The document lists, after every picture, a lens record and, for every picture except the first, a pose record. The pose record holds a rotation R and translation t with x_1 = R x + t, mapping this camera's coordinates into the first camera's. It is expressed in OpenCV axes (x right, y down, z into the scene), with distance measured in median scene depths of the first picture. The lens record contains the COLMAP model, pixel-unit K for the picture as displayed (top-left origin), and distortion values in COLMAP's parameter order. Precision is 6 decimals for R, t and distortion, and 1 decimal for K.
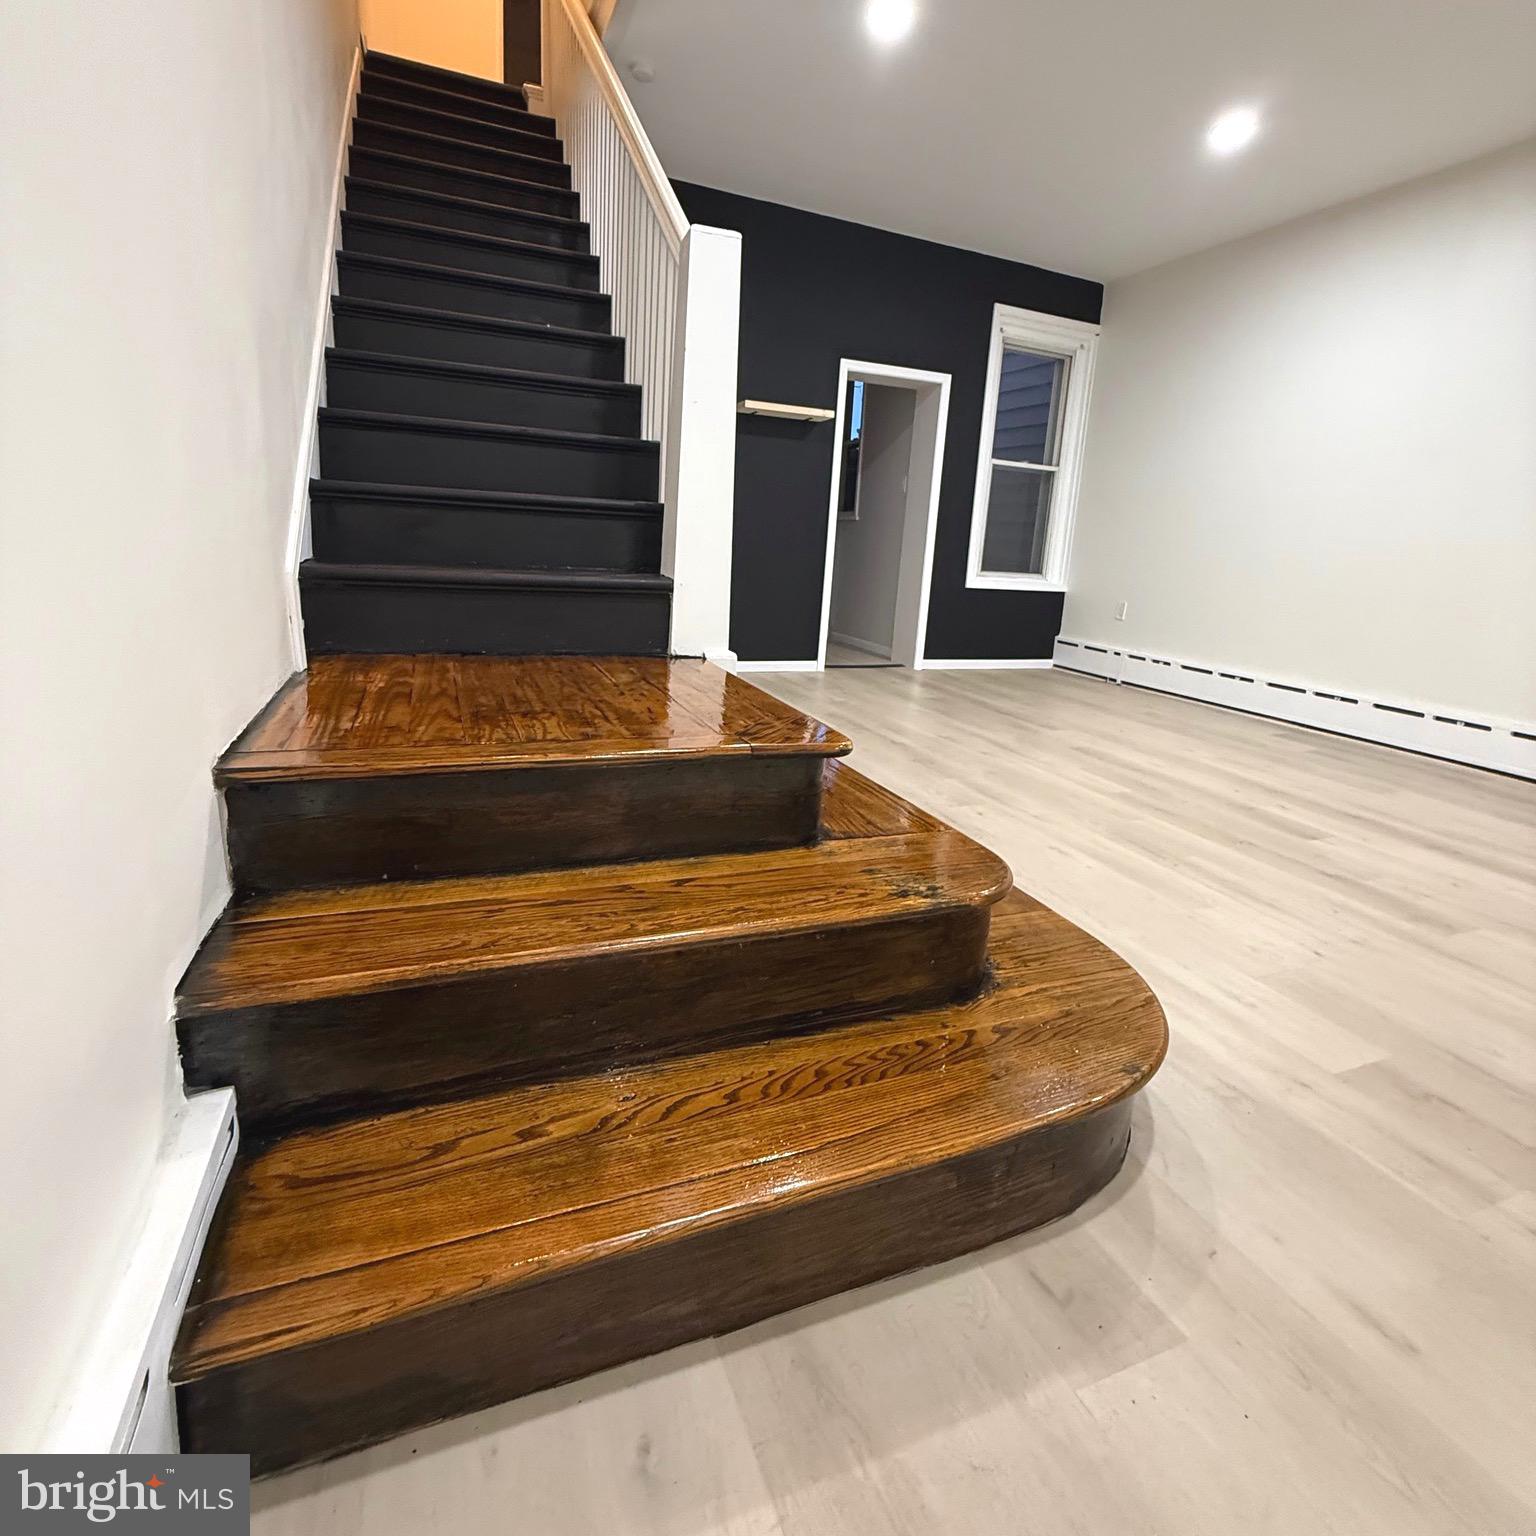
lens RADIAL K [[805.6, 0, 763.0], [0, 805.6, 709.1], [0, 0, 1]] dist [-0.000015, 0.000410]
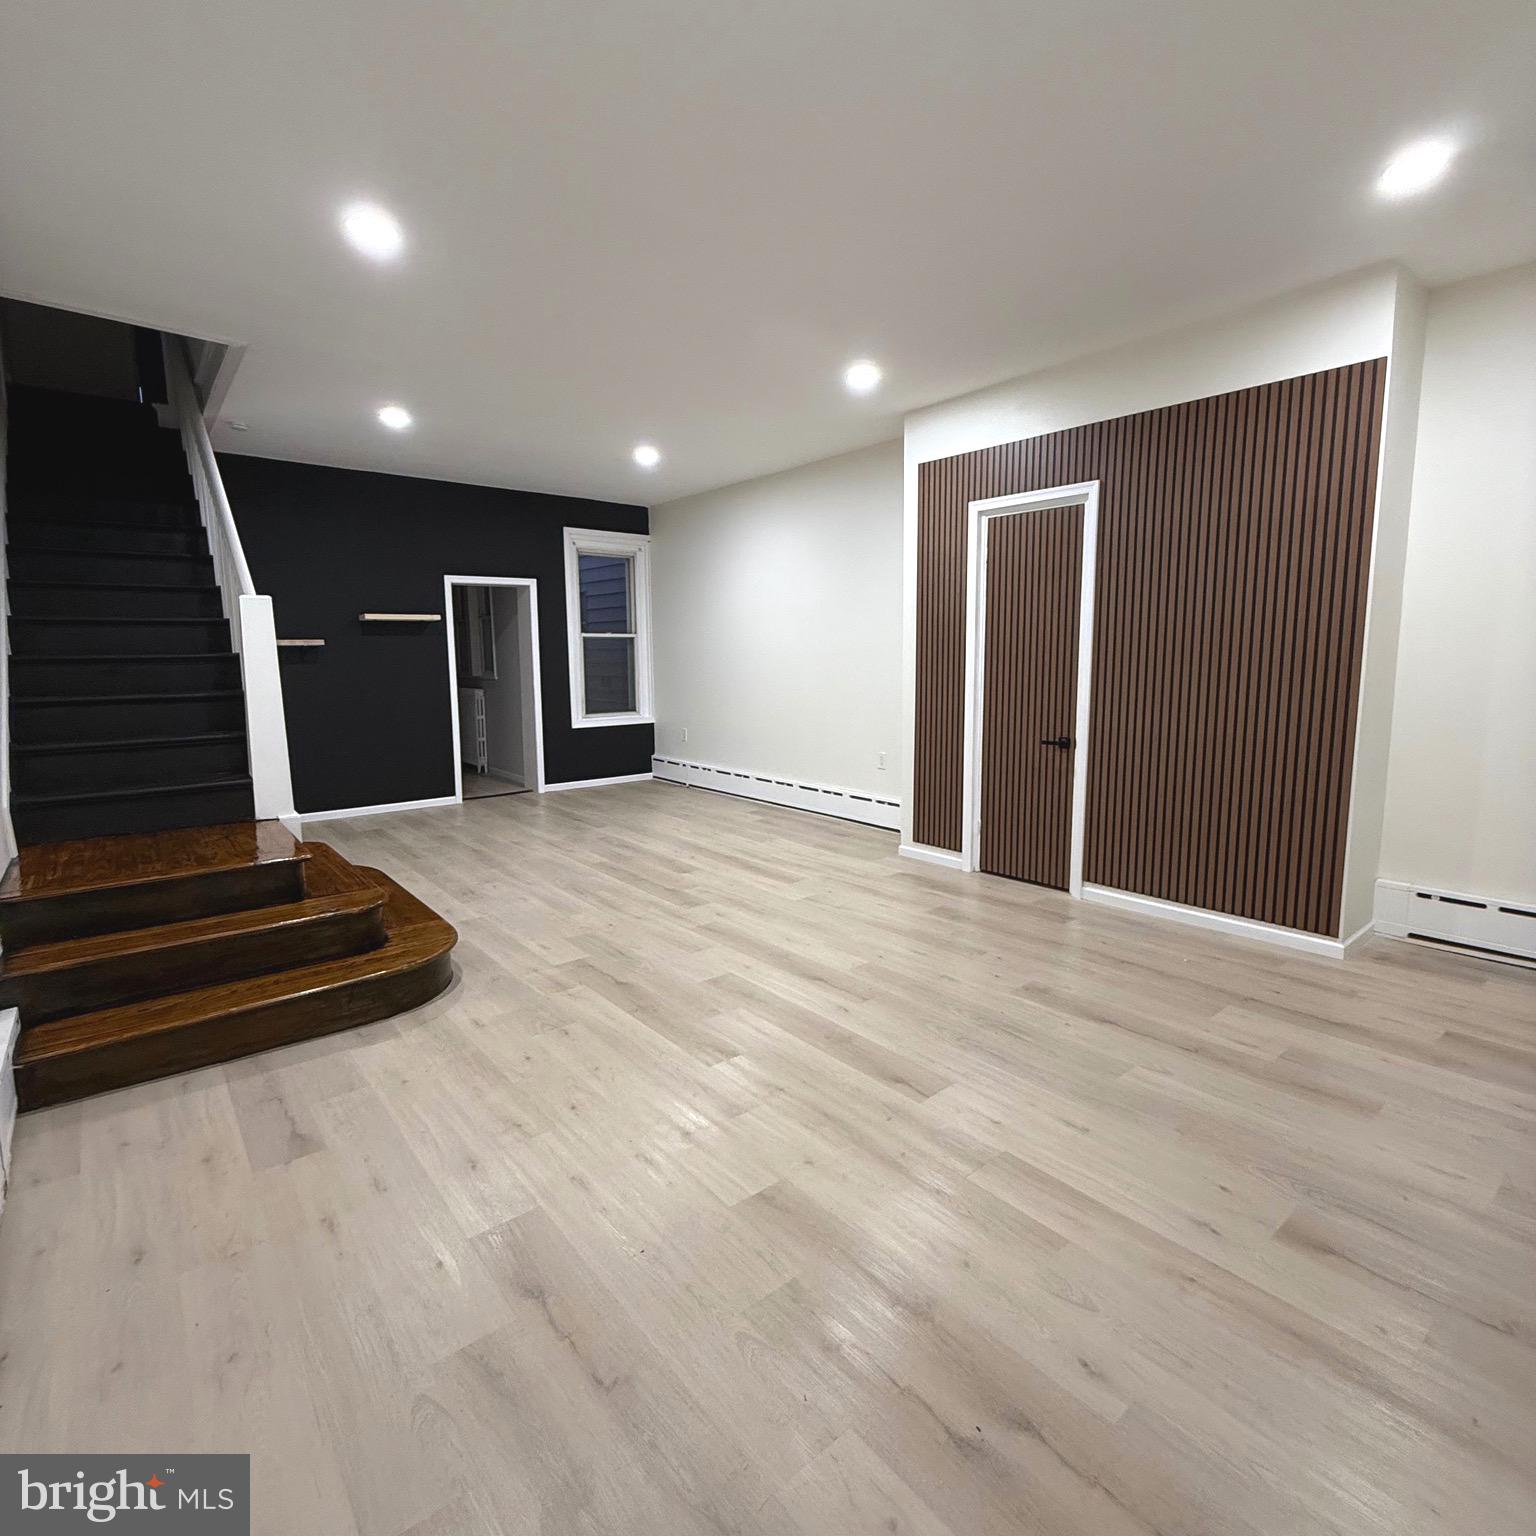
lens RADIAL K [[812.1, 0, 768.0], [0, 812.1, 768.0], [0, 0, 1]] dist [-0.001027, -0.000707]
pose [[0.955379, -0.107627, 0.275078, 0.207820], [0.123860, 0.991398, -0.042287, 0.015272], [-0.268161, 0.074472, 0.960491, -0.445595]]
